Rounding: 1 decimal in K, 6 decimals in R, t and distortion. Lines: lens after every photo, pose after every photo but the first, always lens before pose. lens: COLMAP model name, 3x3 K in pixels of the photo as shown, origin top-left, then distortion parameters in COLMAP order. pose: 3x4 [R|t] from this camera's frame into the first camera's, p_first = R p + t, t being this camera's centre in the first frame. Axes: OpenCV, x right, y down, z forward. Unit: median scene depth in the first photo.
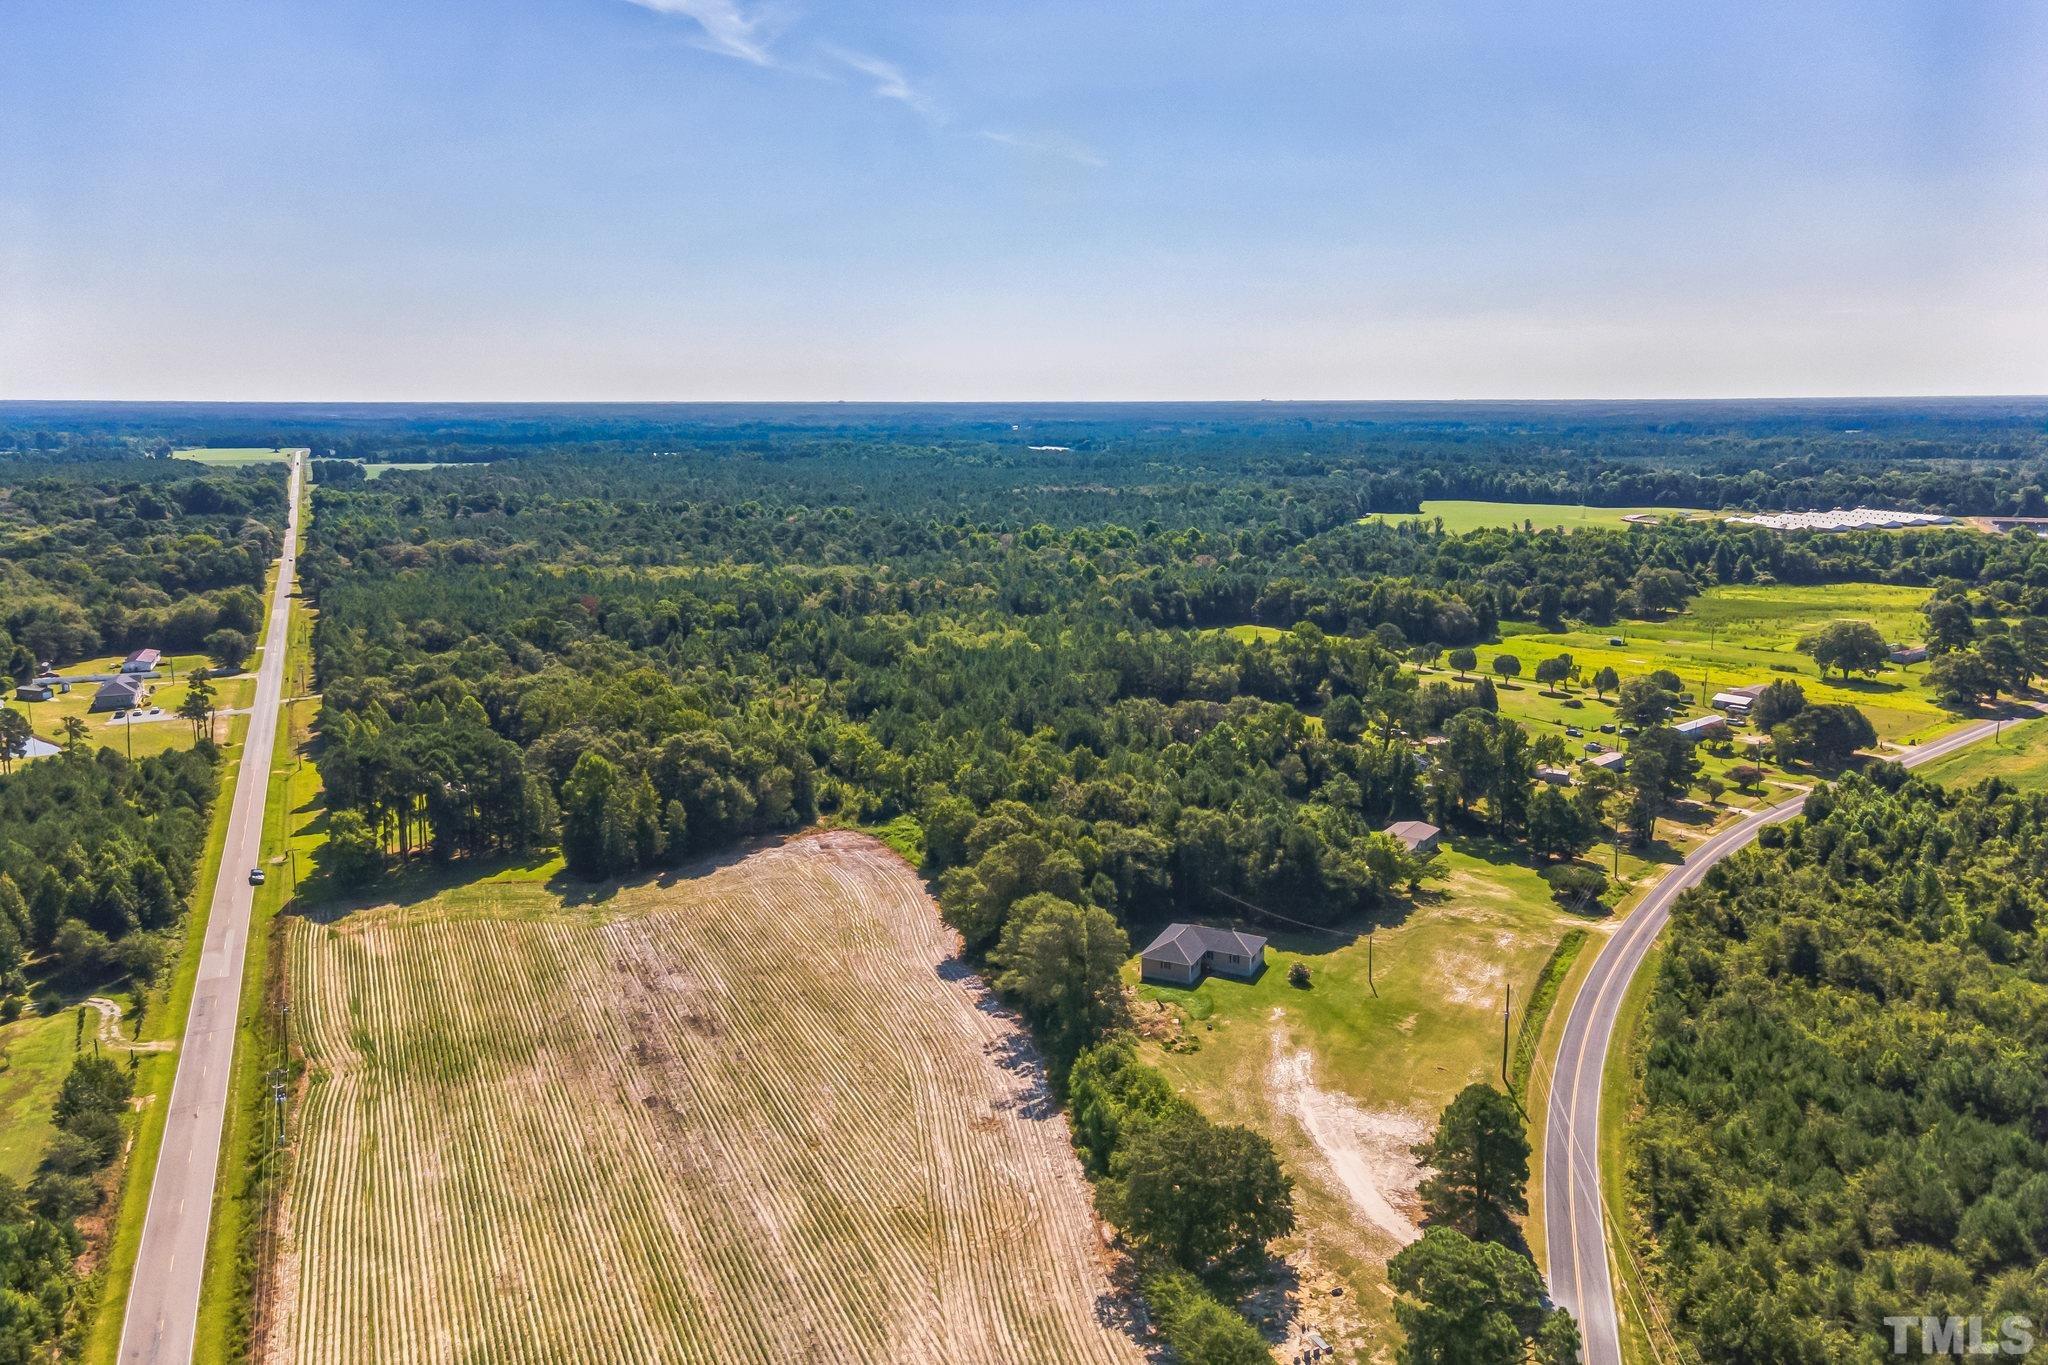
lens RADIAL K [[1499.4, 0, 1024.0], [0, 1499.4, 682.5], [0, 0, 1]] dist [0.037241, 0.005441]
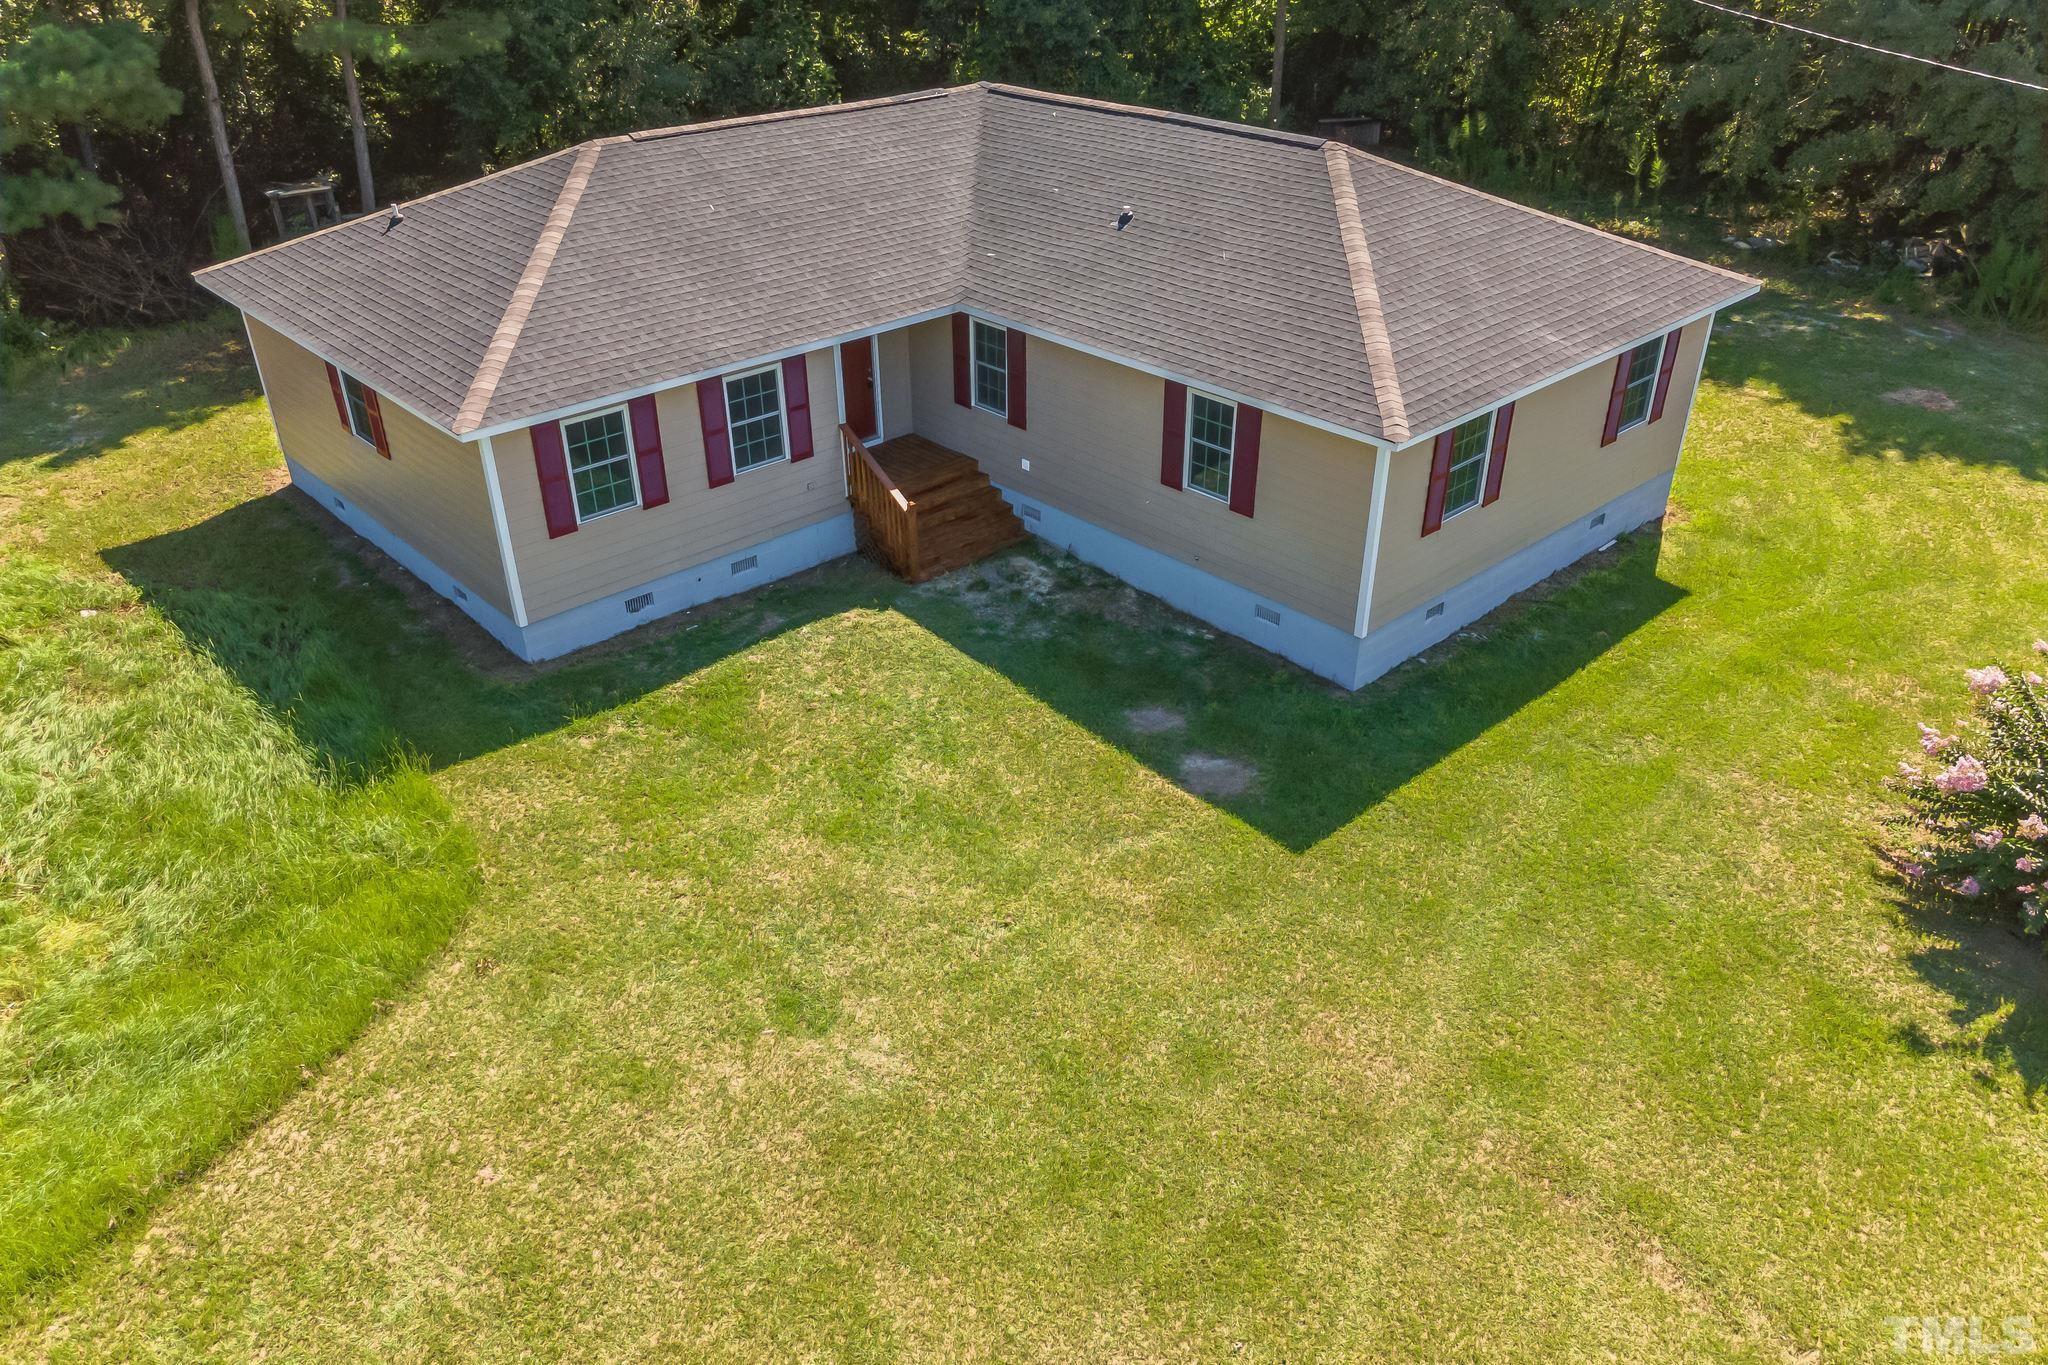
lens RADIAL K [[1499.4, 0, 1024.0], [0, 1499.4, 682.5], [0, 0, 1]] dist [0.037241, 0.005441]
pose [[0.923830, 0.193315, -0.330406, 0.152963], [-0.067941, 0.932220, 0.355458, 0.161027], [0.376726, -0.305934, 0.874346, 0.885191]]
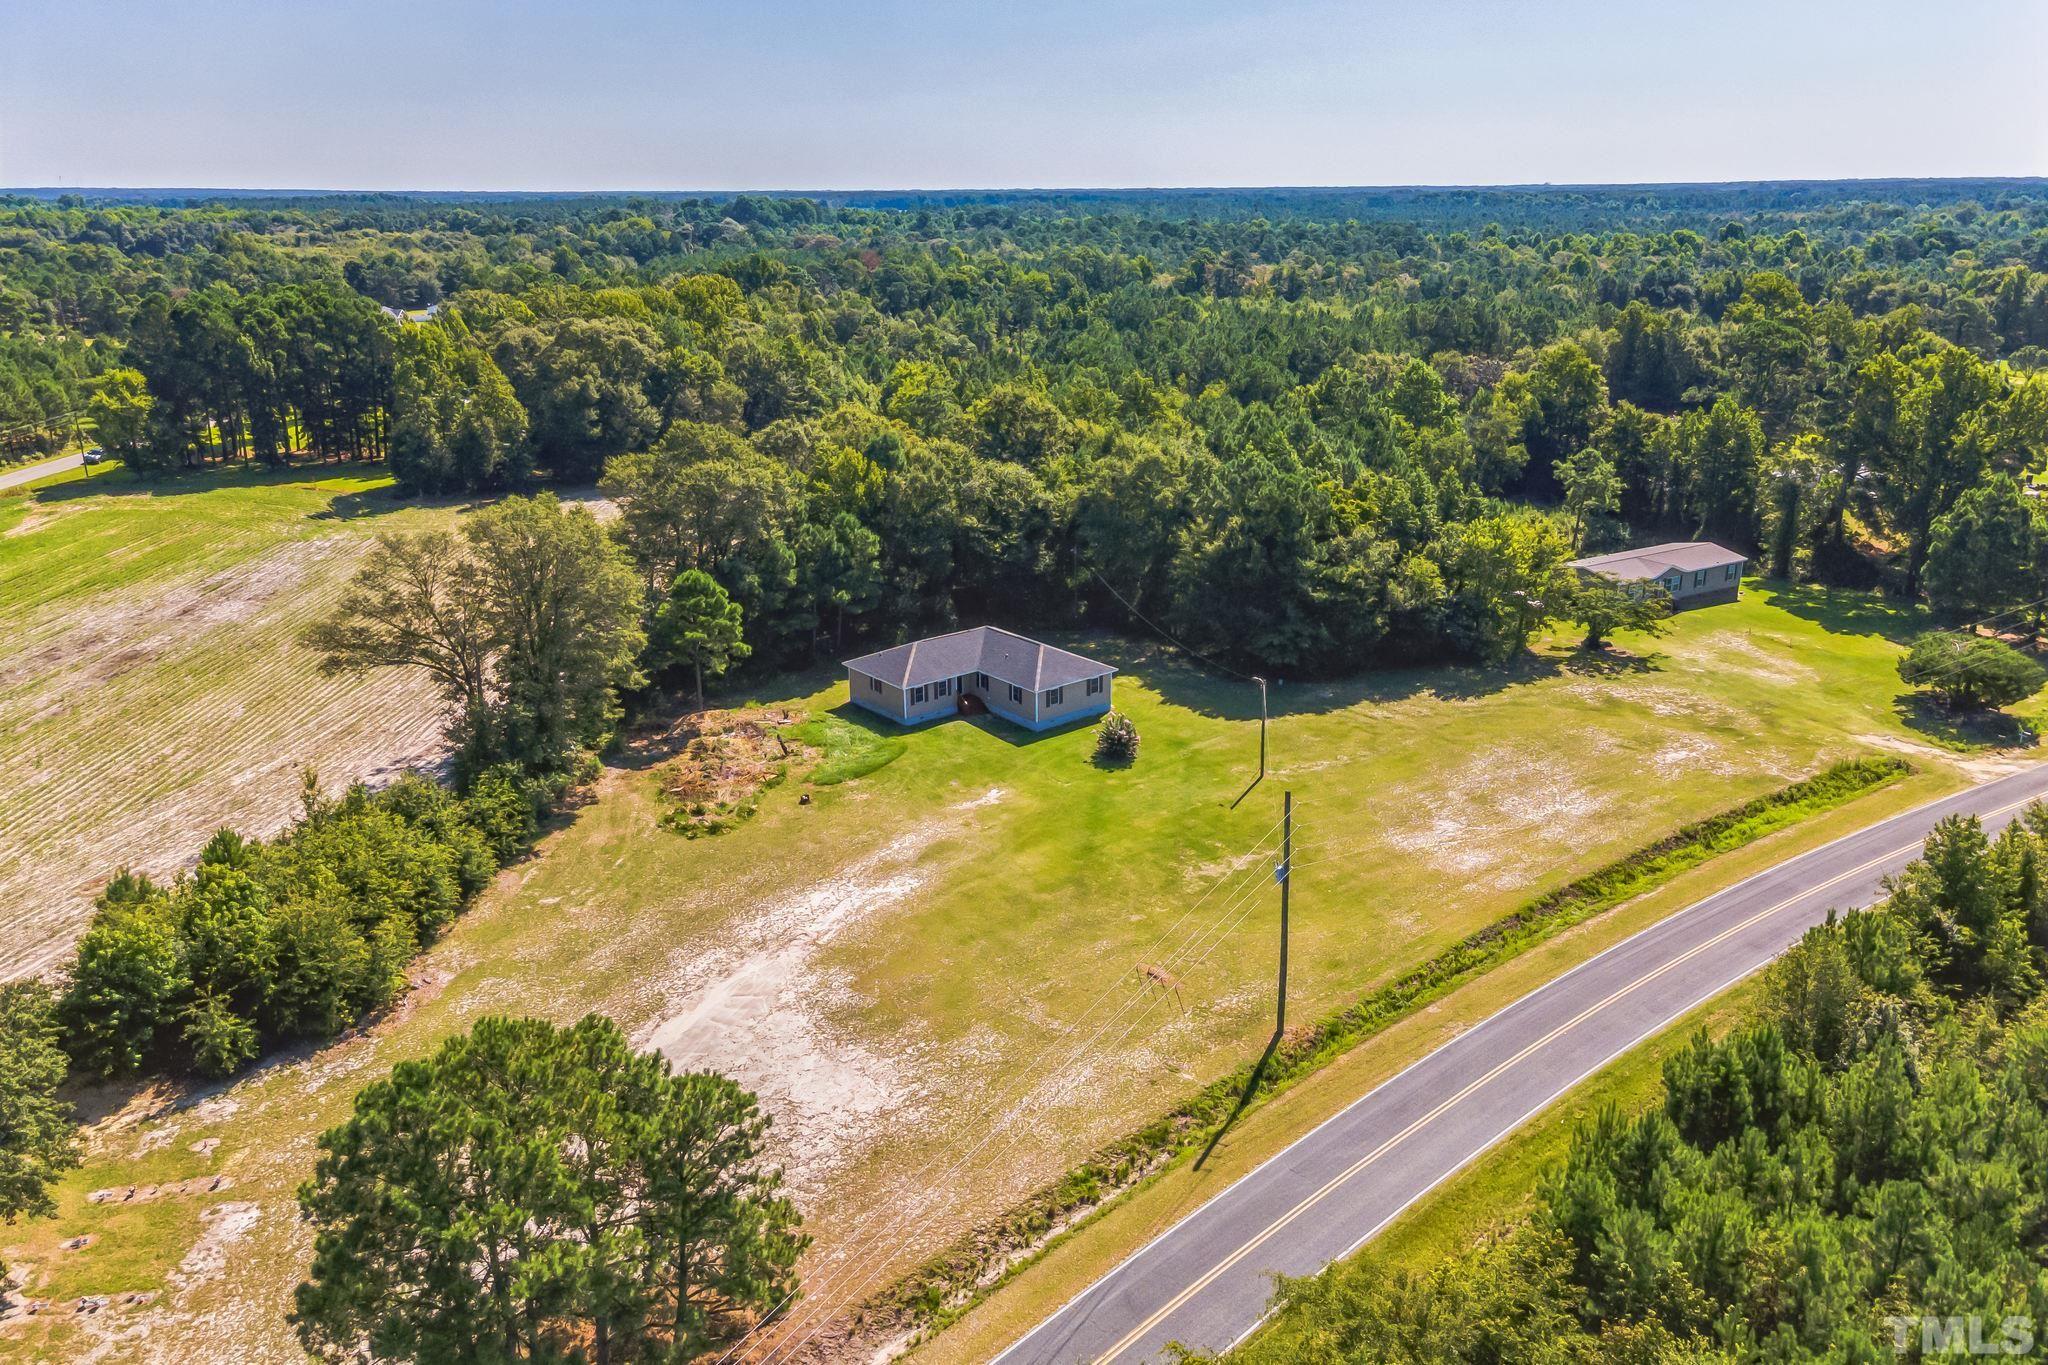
lens RADIAL K [[1499.4, 0, 1024.0], [0, 1499.4, 682.5], [0, 0, 1]] dist [0.037241, 0.005441]
pose [[0.902562, 0.131670, -0.409933, 0.334882], [-0.077250, 0.986164, 0.146670, 0.101640], [0.423574, -0.100712, 0.900246, 0.524947]]
